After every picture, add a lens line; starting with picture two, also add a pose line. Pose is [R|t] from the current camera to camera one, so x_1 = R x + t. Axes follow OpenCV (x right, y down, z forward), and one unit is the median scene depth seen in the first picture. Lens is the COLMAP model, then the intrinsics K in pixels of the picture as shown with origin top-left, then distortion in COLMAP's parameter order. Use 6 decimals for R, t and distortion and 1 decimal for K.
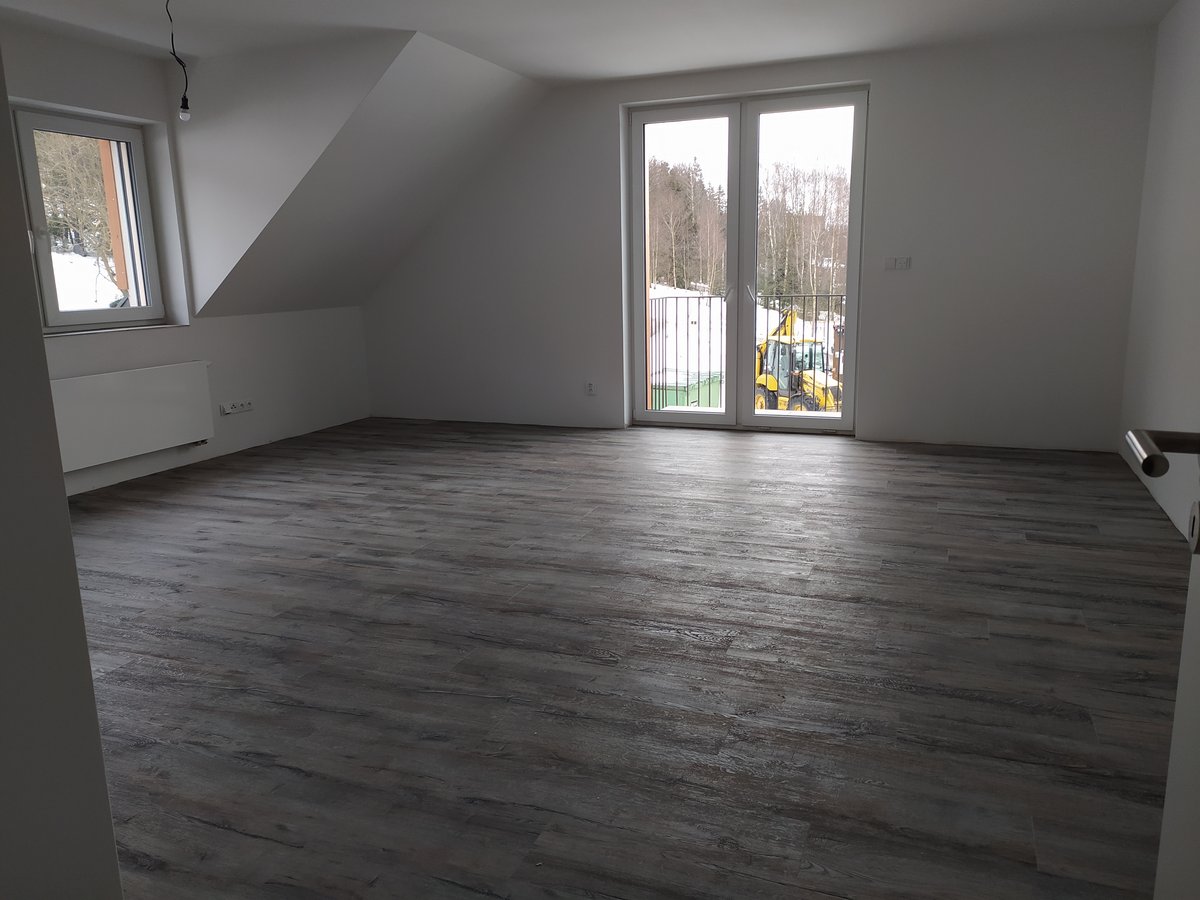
lens RADIAL K [[890.5, 0, 608.6], [0, 890.5, 447.5], [0, 0, 1]] dist [0.024080, -0.002110]
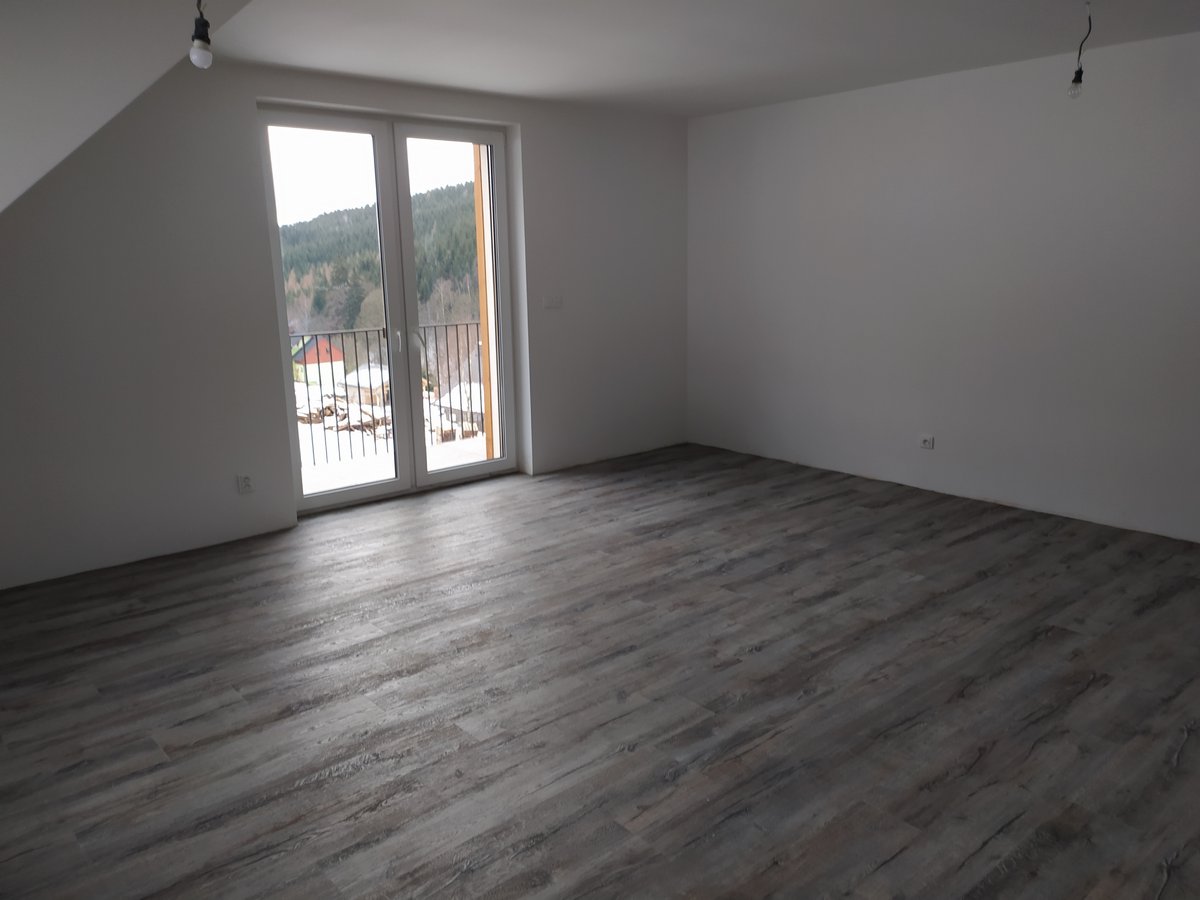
lens RADIAL K [[890.5, 0, 610.9], [0, 890.5, 444.9], [0, 0, 1]] dist [0.024080, -0.002110]
pose [[0.480220, -0.168016, 0.860906, -0.751486], [0.187137, 0.978511, 0.086582, -0.158033], [-0.856953, 0.119529, 0.501343, 0.580638]]
